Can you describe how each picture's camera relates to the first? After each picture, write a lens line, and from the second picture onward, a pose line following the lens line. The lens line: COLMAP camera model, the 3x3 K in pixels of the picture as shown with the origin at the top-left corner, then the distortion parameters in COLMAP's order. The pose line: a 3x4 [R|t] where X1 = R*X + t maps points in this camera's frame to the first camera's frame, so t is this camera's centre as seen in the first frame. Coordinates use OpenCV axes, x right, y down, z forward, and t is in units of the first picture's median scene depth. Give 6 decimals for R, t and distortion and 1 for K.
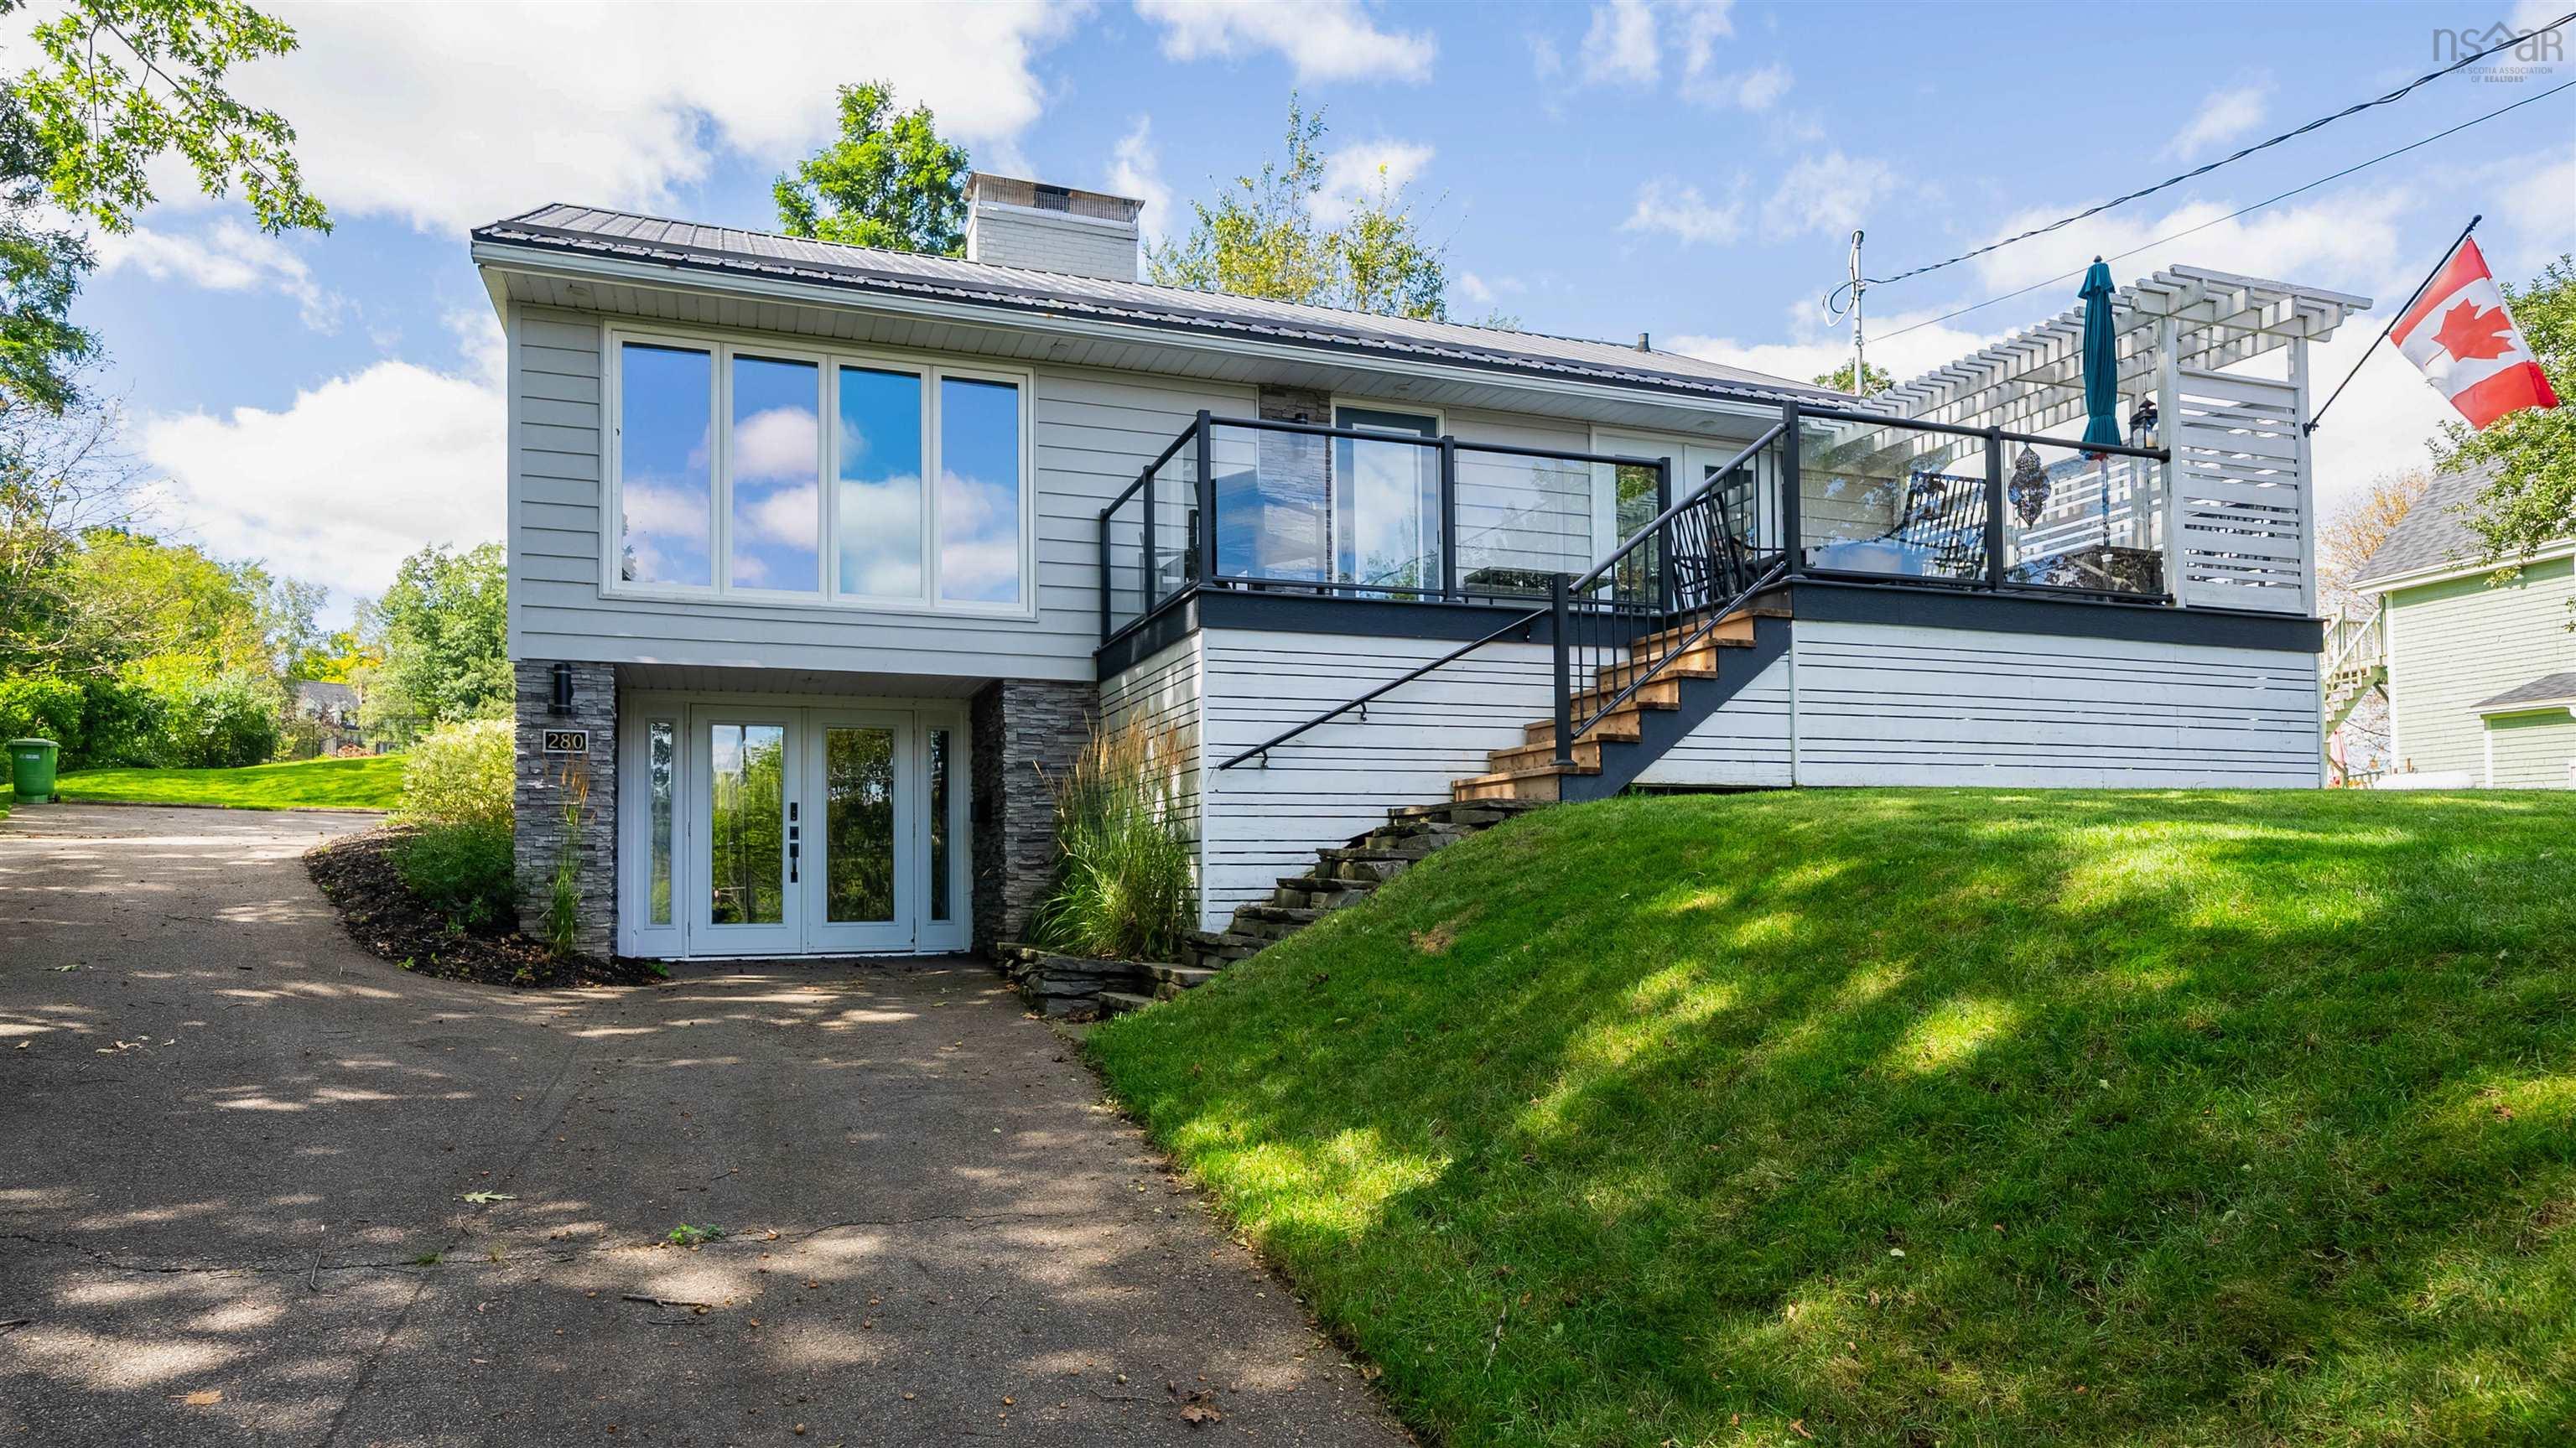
lens RADIAL K [[1421.4, 0, 1258.5], [0, 1421.4, 832.1], [0, 0, 1]] dist [-0.001869, -0.000478]
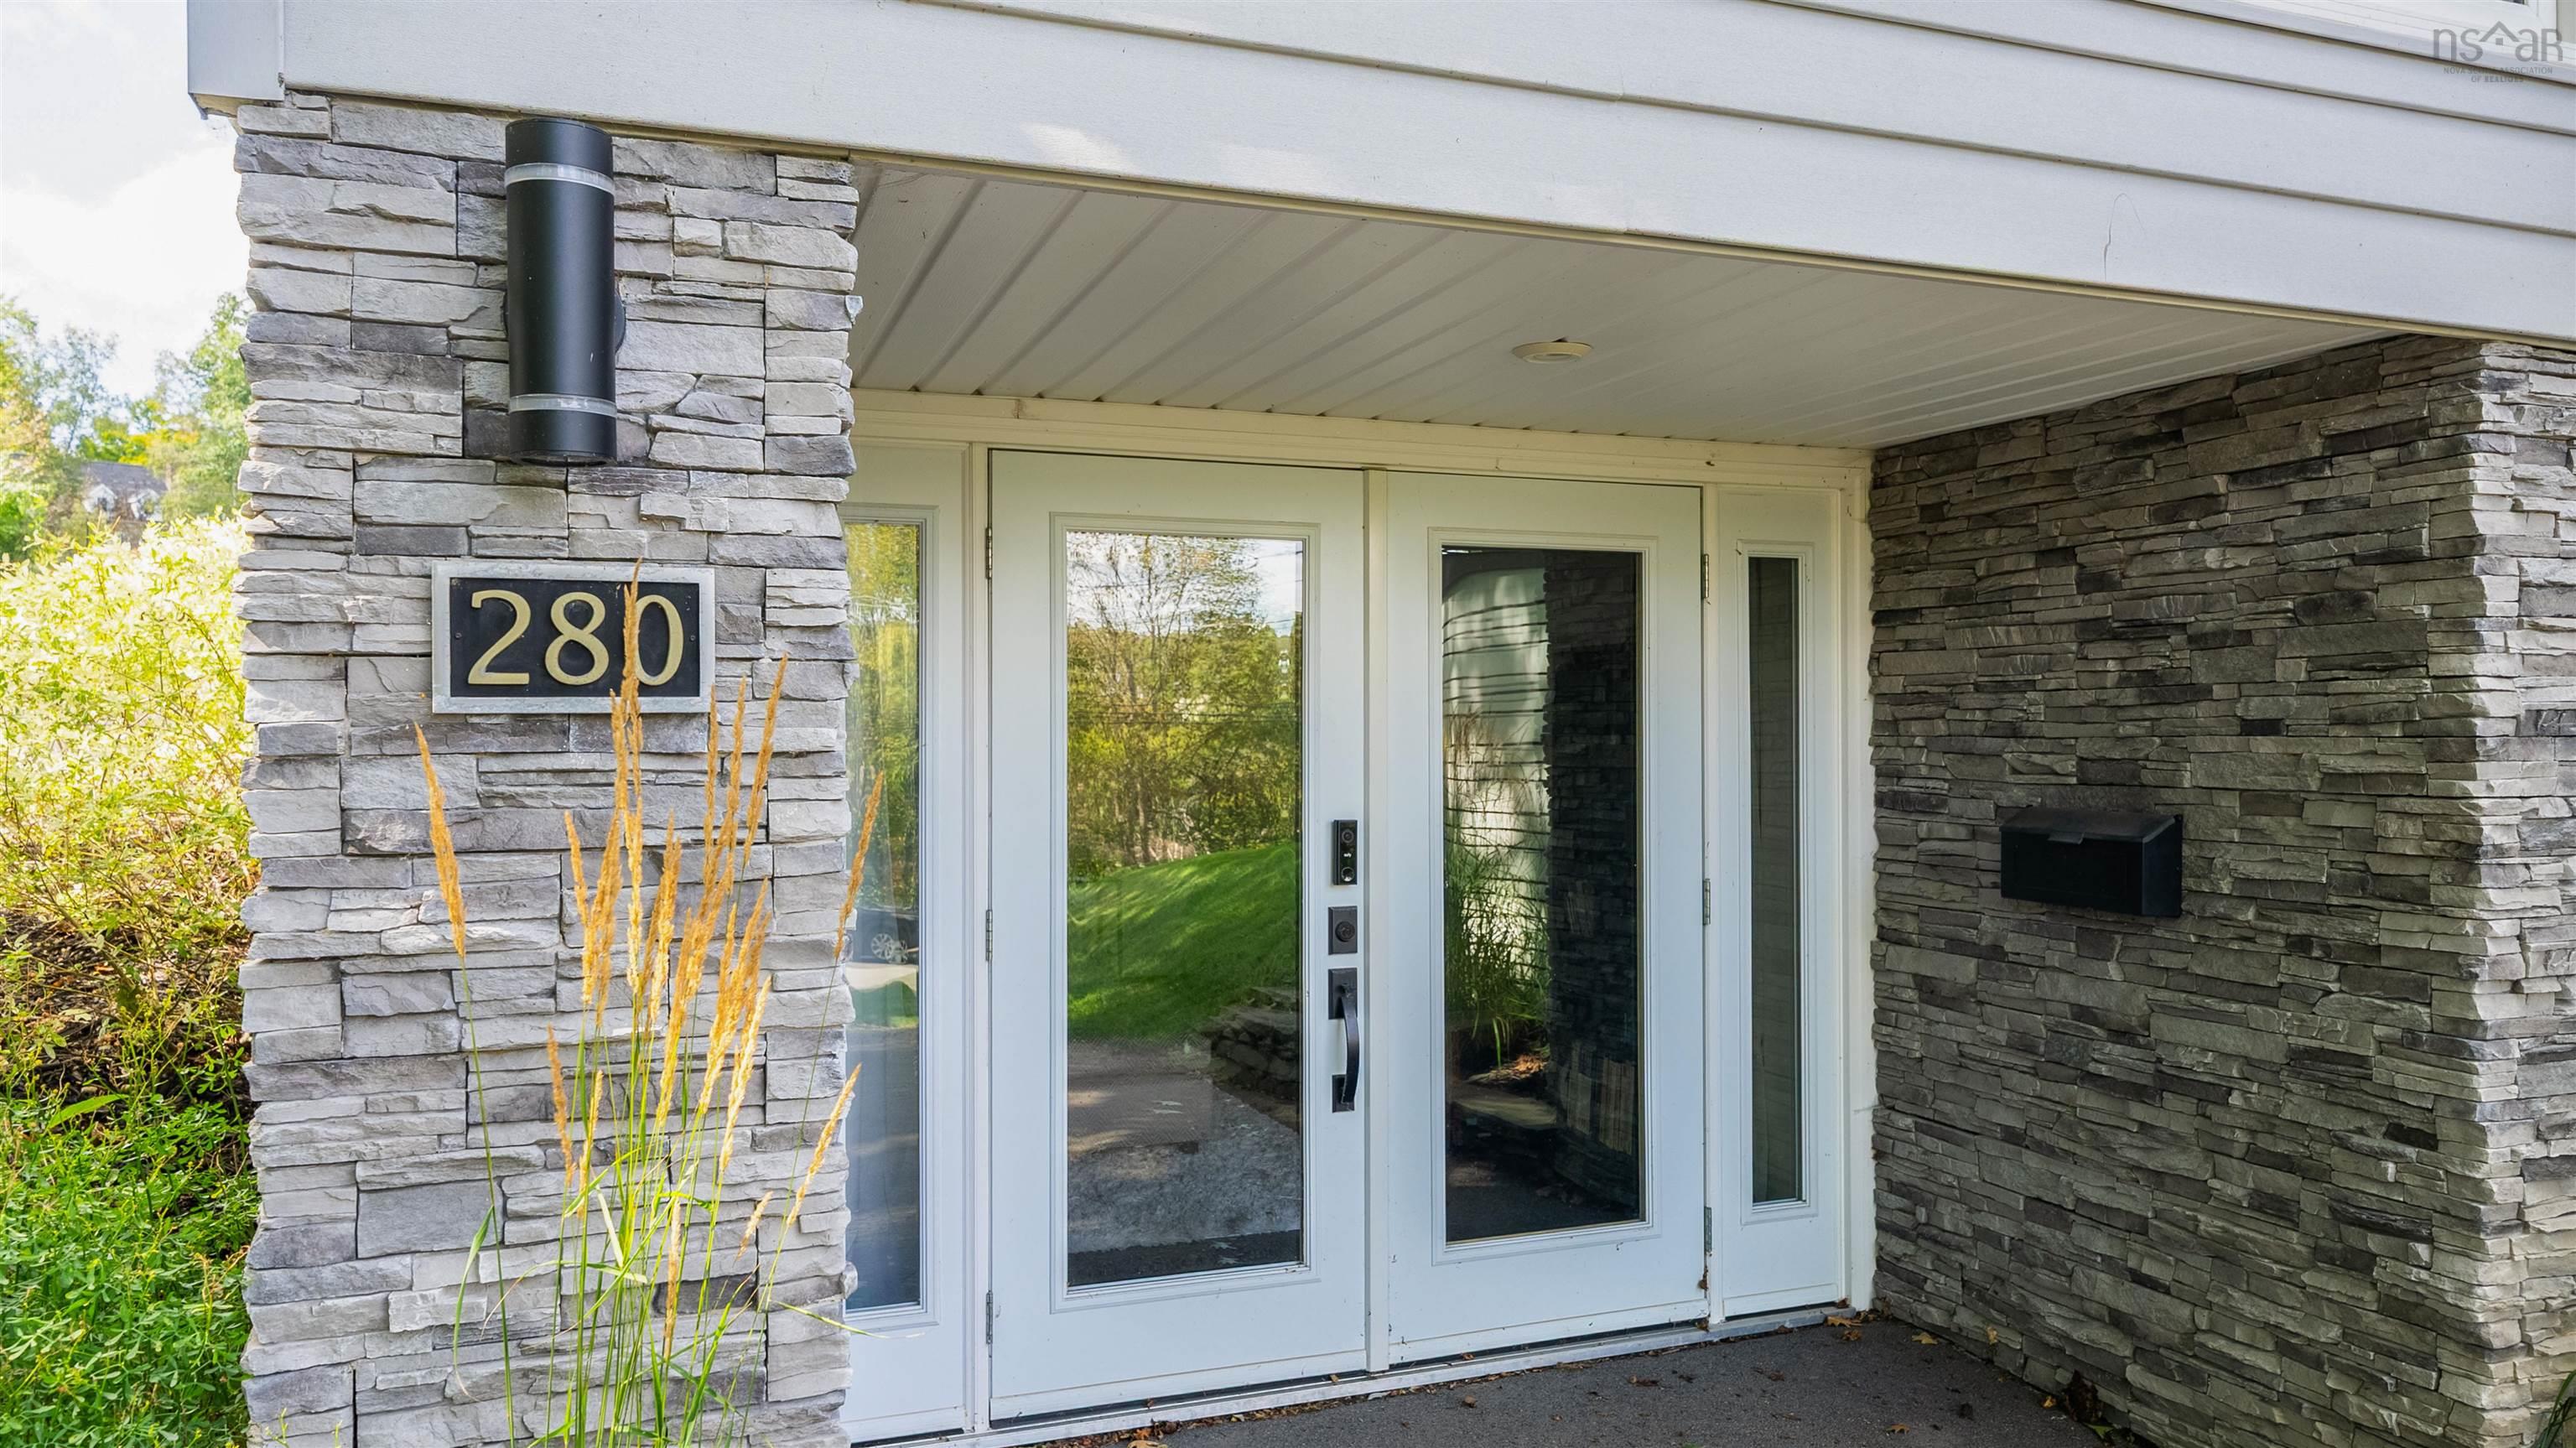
lens RADIAL K [[1742.6, 0, 1289.9], [0, 1742.6, 722.3], [0, 0, 1]] dist [0.004909, 0.002722]
pose [[0.999970, 0.007761, -0.000362, -0.340190], [-0.007744, 0.999357, 0.035003, -0.051413], [0.000634, -0.034999, 0.999387, 0.671530]]
